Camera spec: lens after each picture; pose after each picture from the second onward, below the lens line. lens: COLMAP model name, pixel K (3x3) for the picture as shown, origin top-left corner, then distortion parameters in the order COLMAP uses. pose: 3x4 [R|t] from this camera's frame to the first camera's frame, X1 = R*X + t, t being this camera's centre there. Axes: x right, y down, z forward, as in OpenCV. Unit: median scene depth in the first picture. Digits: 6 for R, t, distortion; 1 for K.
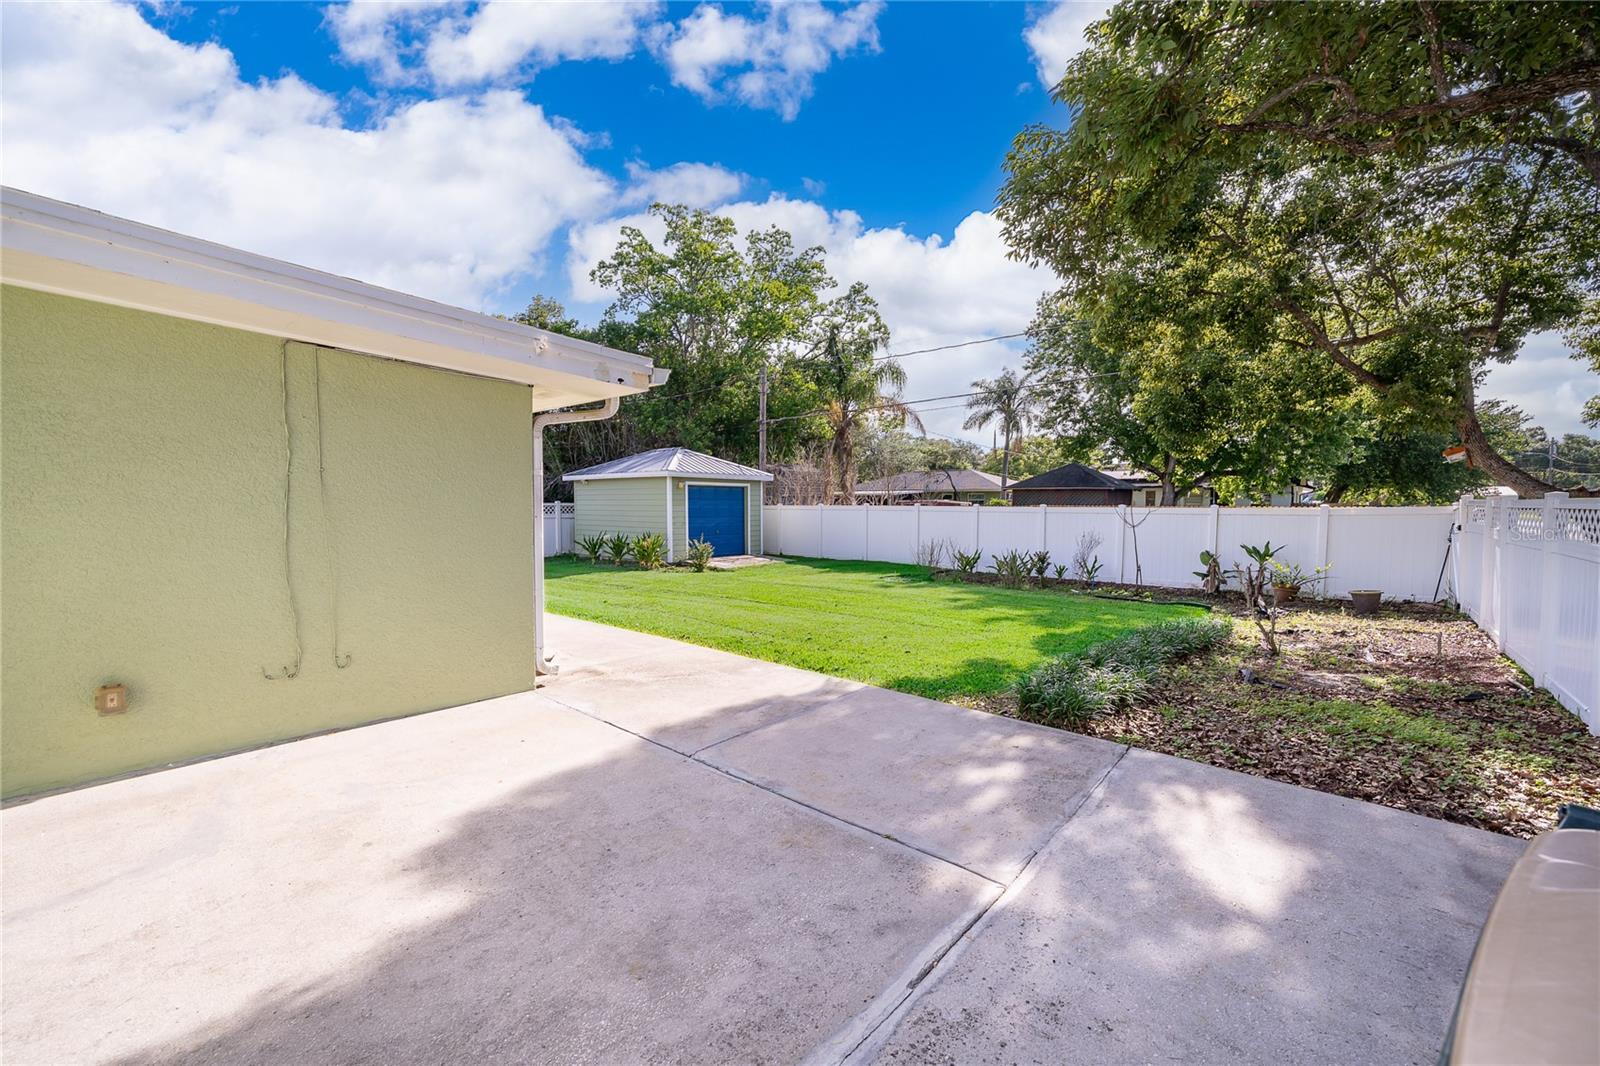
lens RADIAL K [[657.4, 0, 799.6], [0, 657.4, 551.4], [0, 0, 1]] dist [-0.000179, -0.000260]
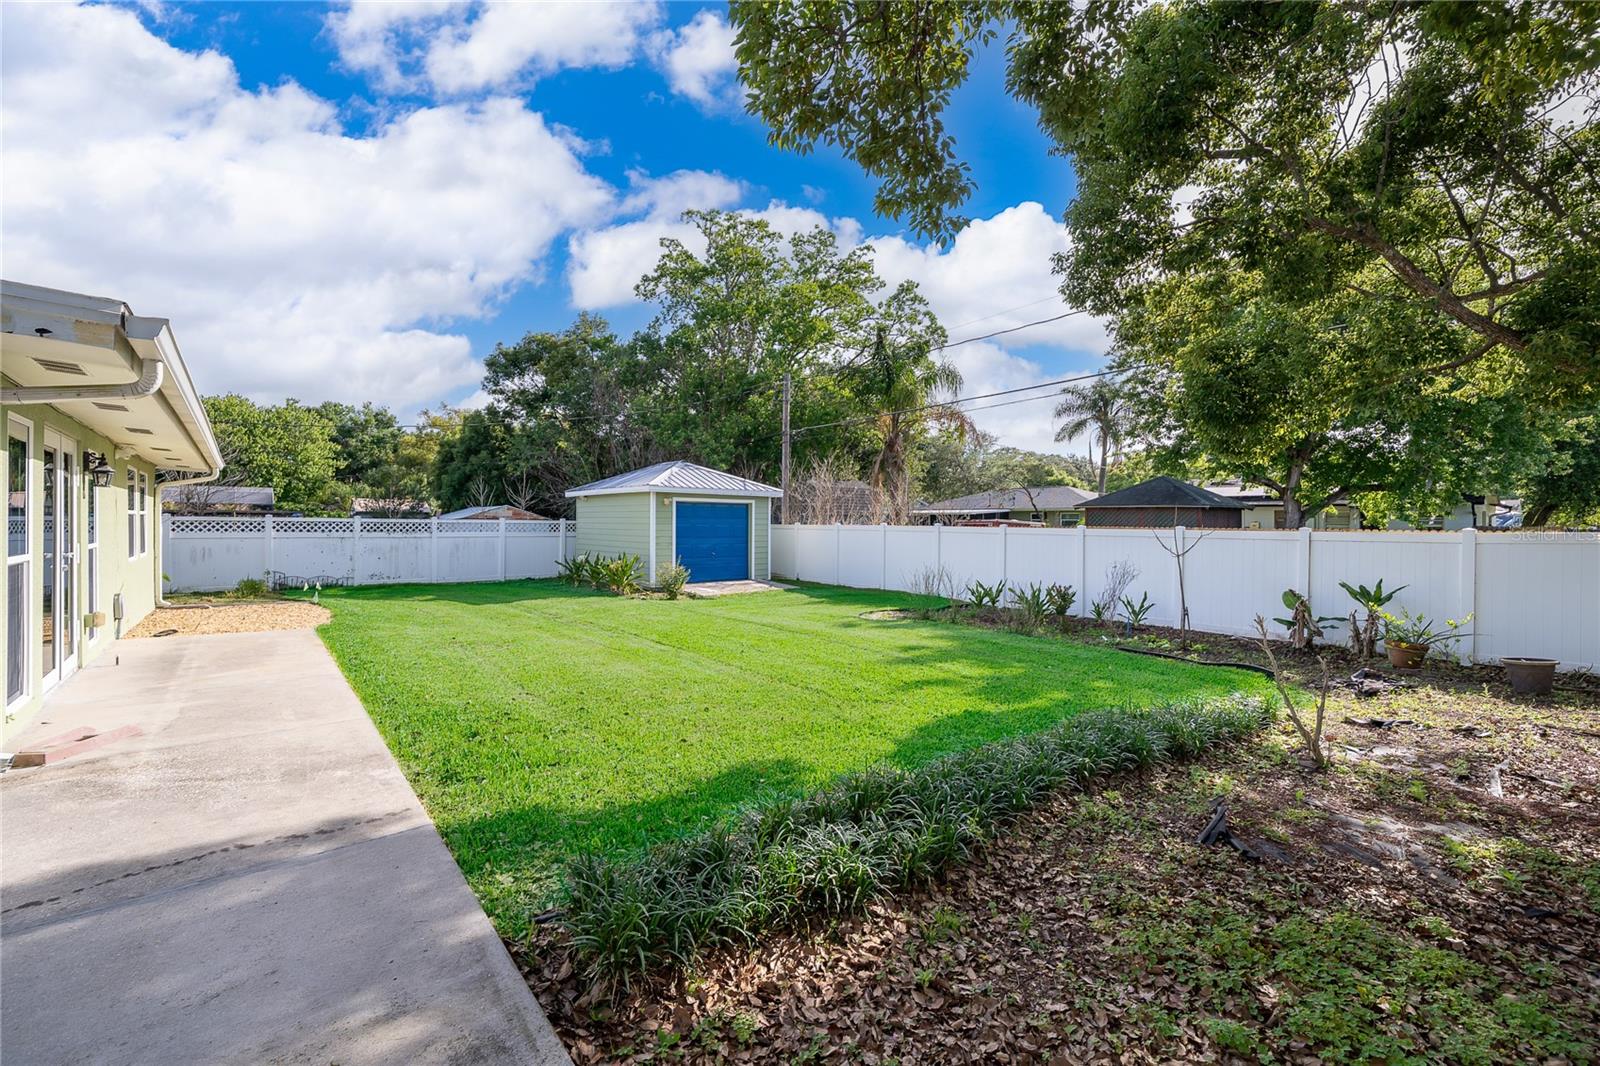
lens RADIAL K [[670.0, 0, 800.0], [0, 670.0, 533.0], [0, 0, 1]] dist [-0.000030, 0.000181]
pose [[0.985498, 0.008421, -0.169477, 0.111829], [-0.018189, 0.998256, -0.056165, -0.006710], [0.168709, 0.058433, 0.983932, 0.091670]]
